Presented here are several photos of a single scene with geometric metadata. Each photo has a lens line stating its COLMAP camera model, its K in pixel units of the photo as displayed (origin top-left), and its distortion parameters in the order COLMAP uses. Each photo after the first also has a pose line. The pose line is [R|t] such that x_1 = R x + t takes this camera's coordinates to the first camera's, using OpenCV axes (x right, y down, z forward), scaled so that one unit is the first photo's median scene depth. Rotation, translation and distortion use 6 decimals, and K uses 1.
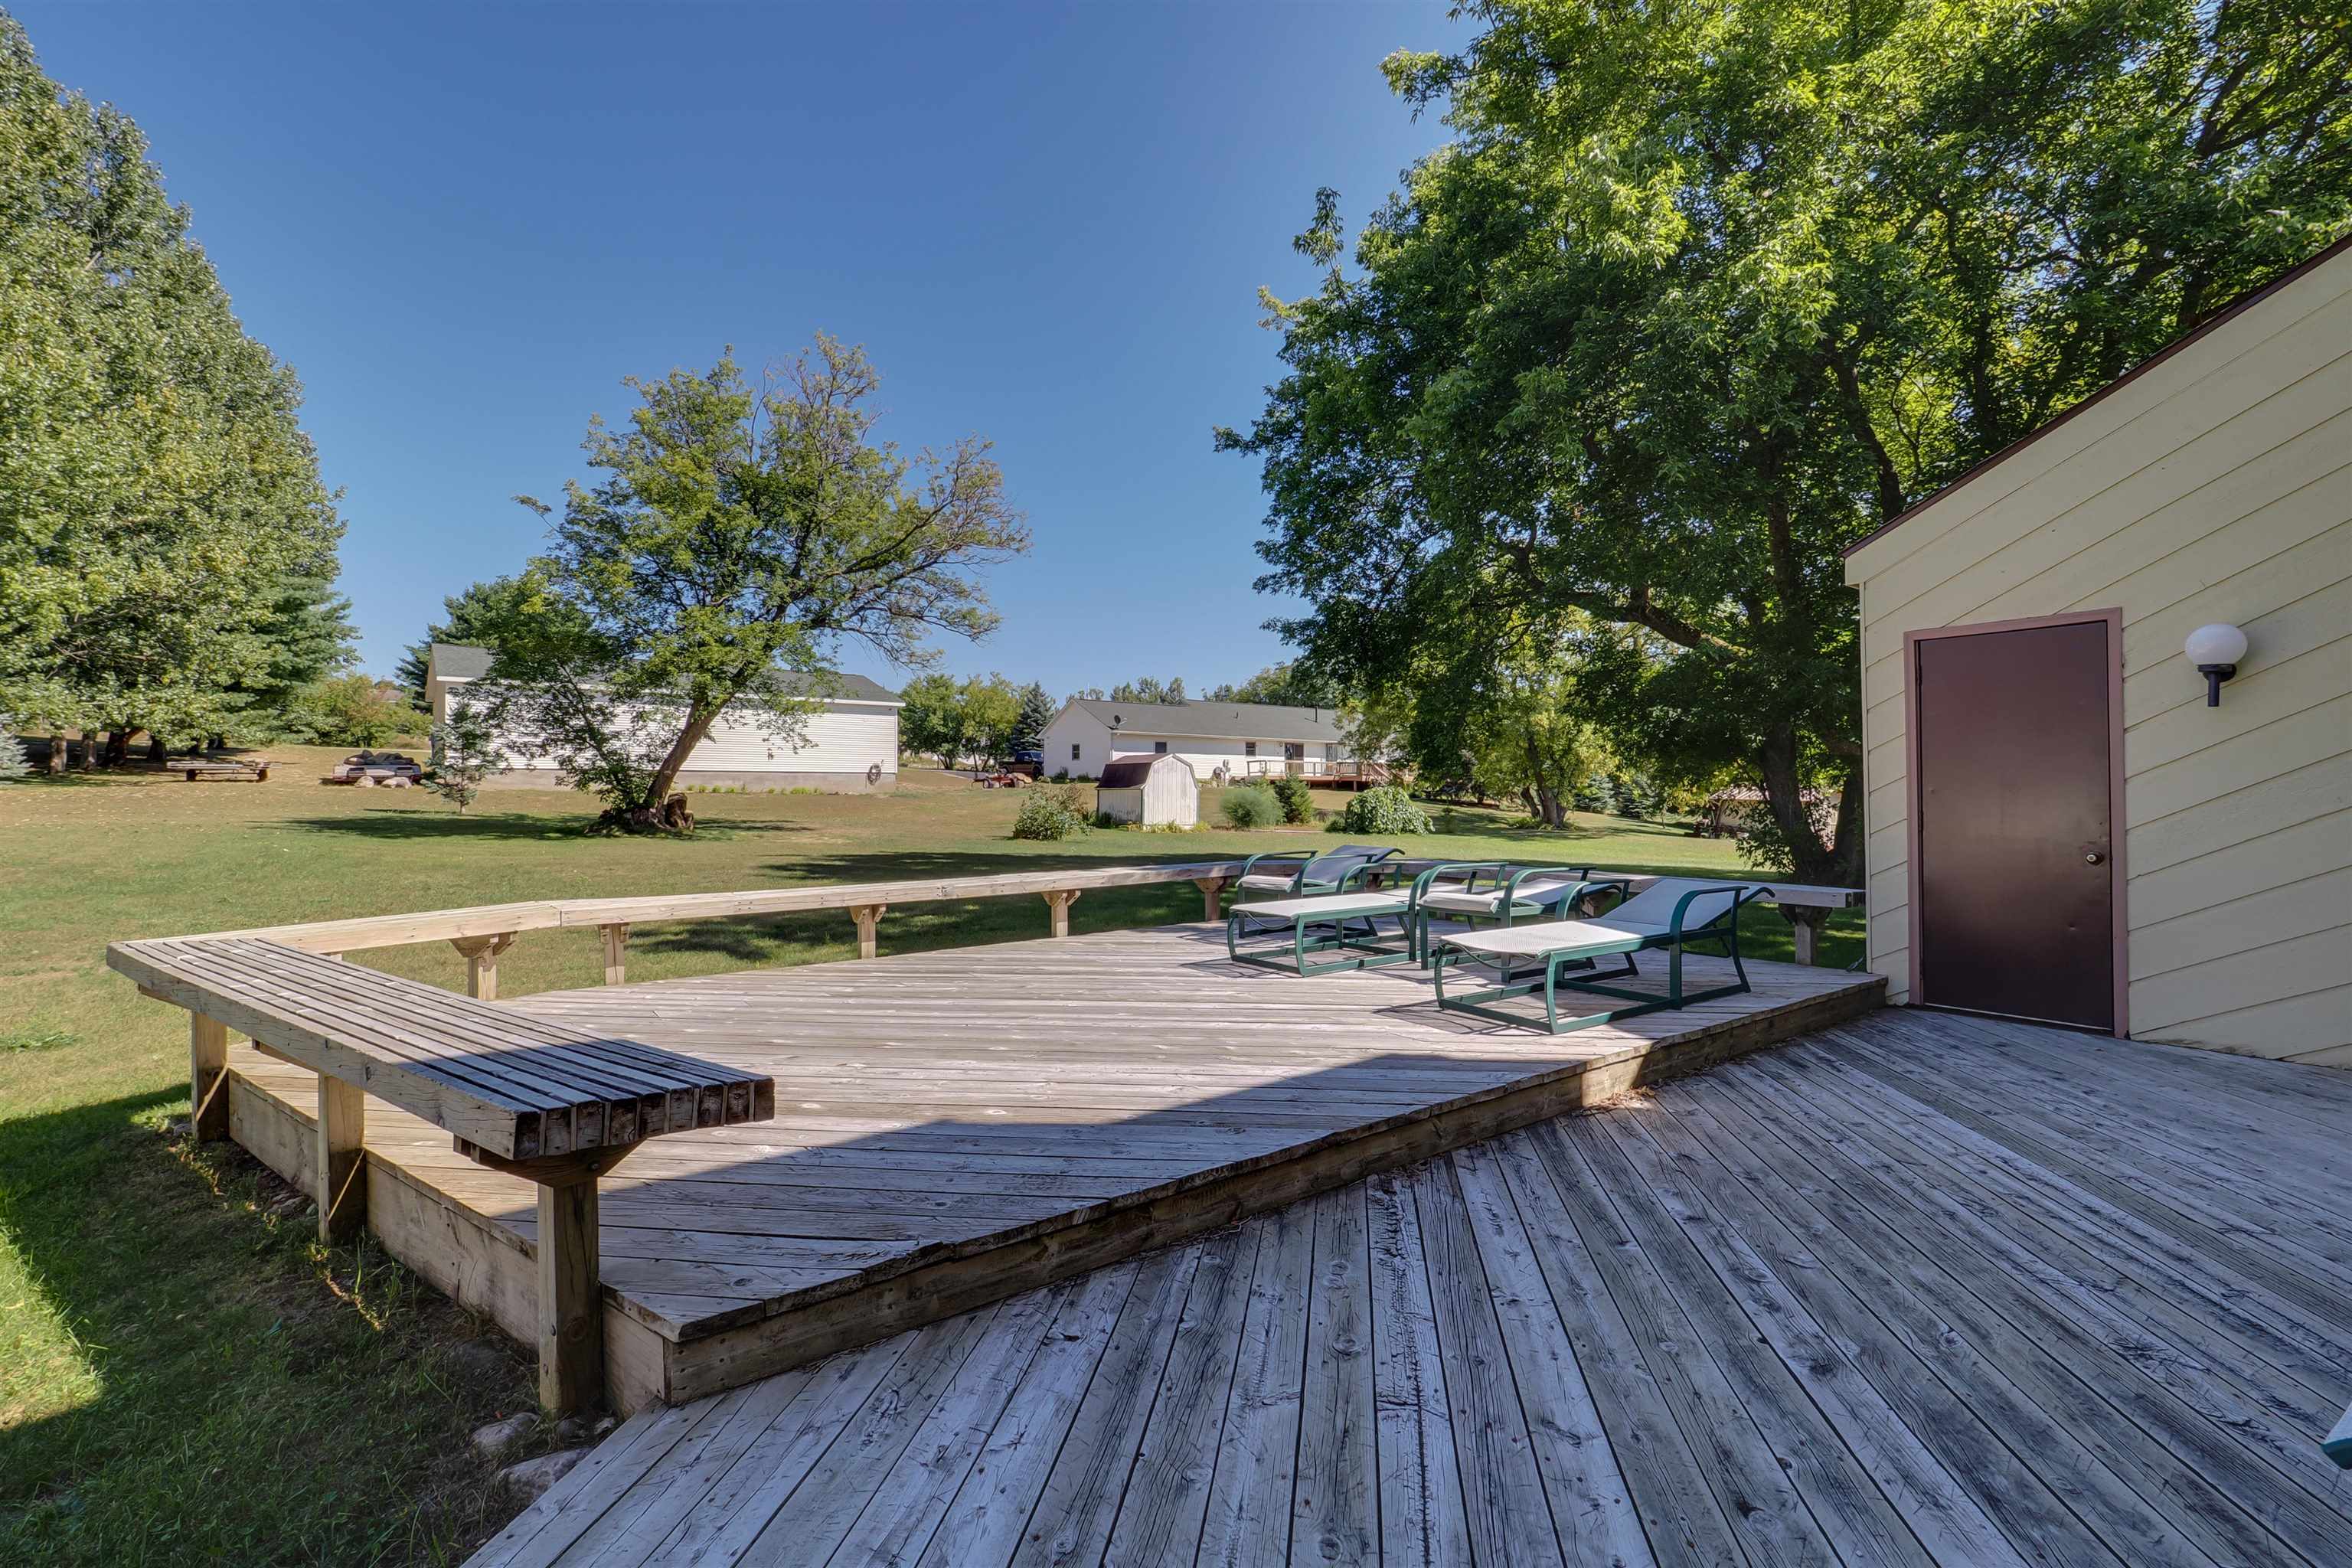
lens RADIAL K [[1016.6, 0, 1169.3], [0, 1016.6, 785.7], [0, 0, 1]] dist [-0.008941, 0.000060]
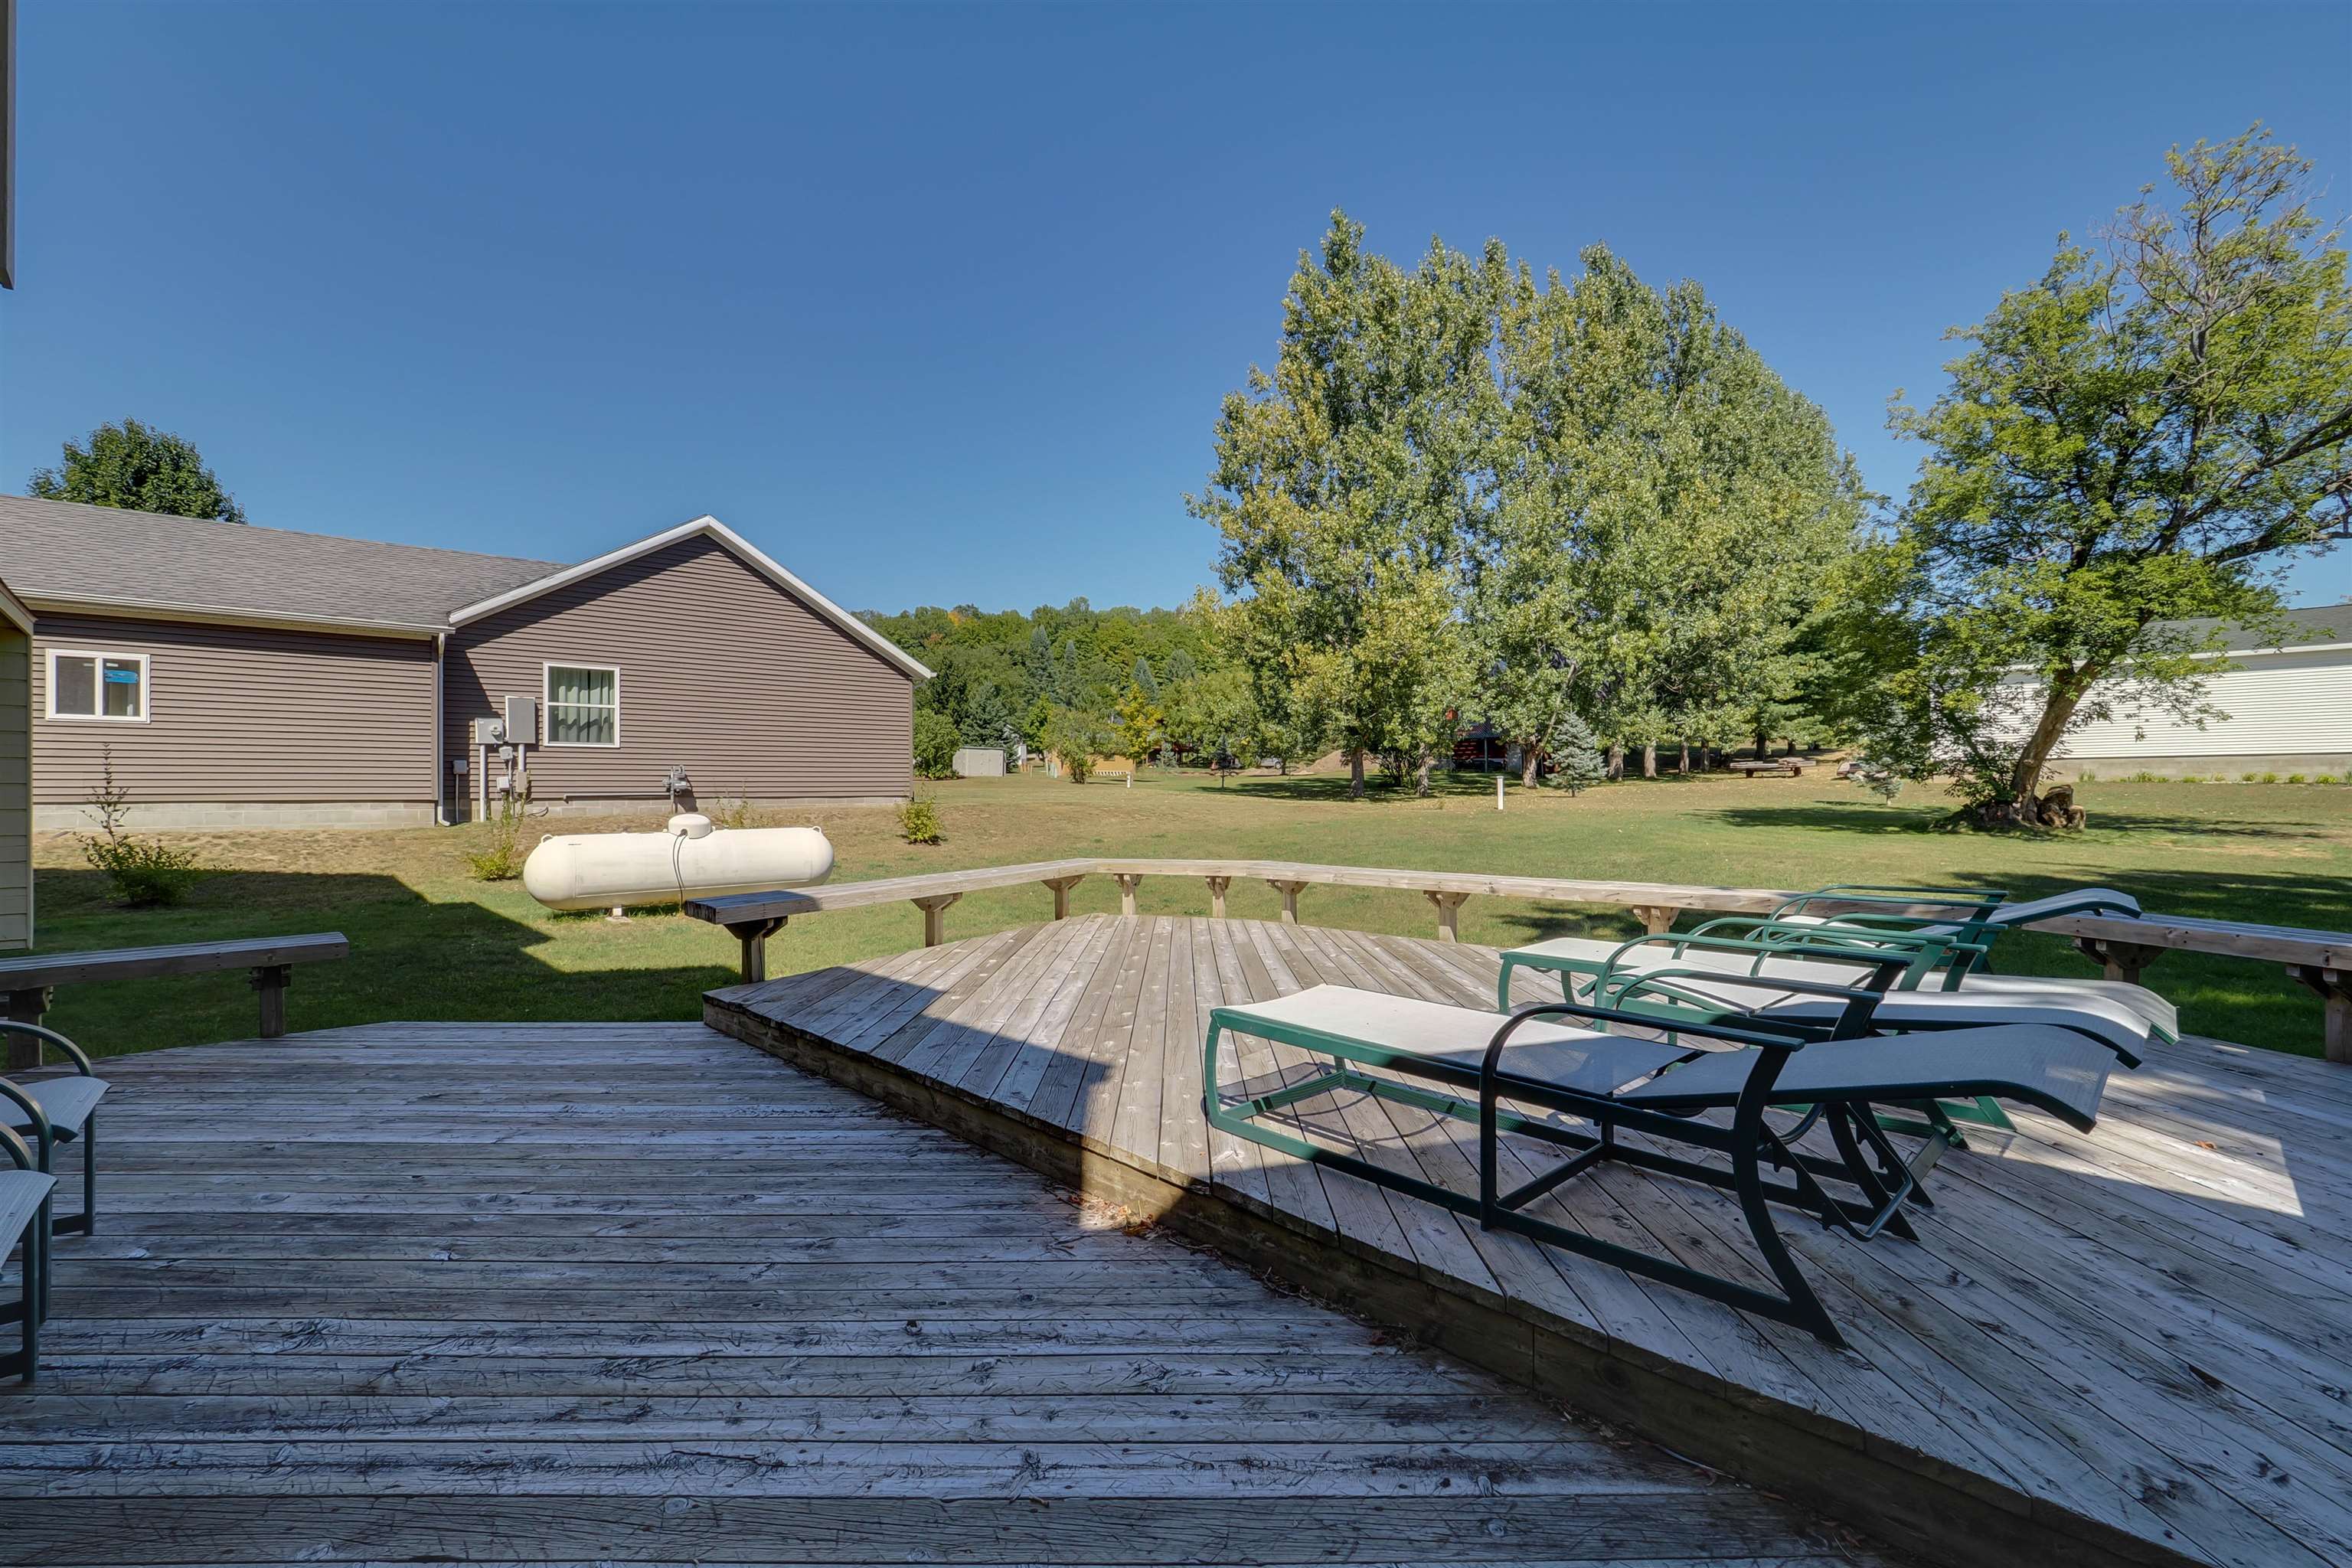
lens RADIAL K [[1076.8, 0, 1304.2], [0, 1076.8, 788.7], [0, 0, 1]] dist [-0.011565, -0.000375]
pose [[0.161070, -0.001691, -0.986942, 0.299897], [0.012323, 0.999924, 0.000298, 0.002184], [0.986866, -0.012210, 0.161079, 0.249174]]
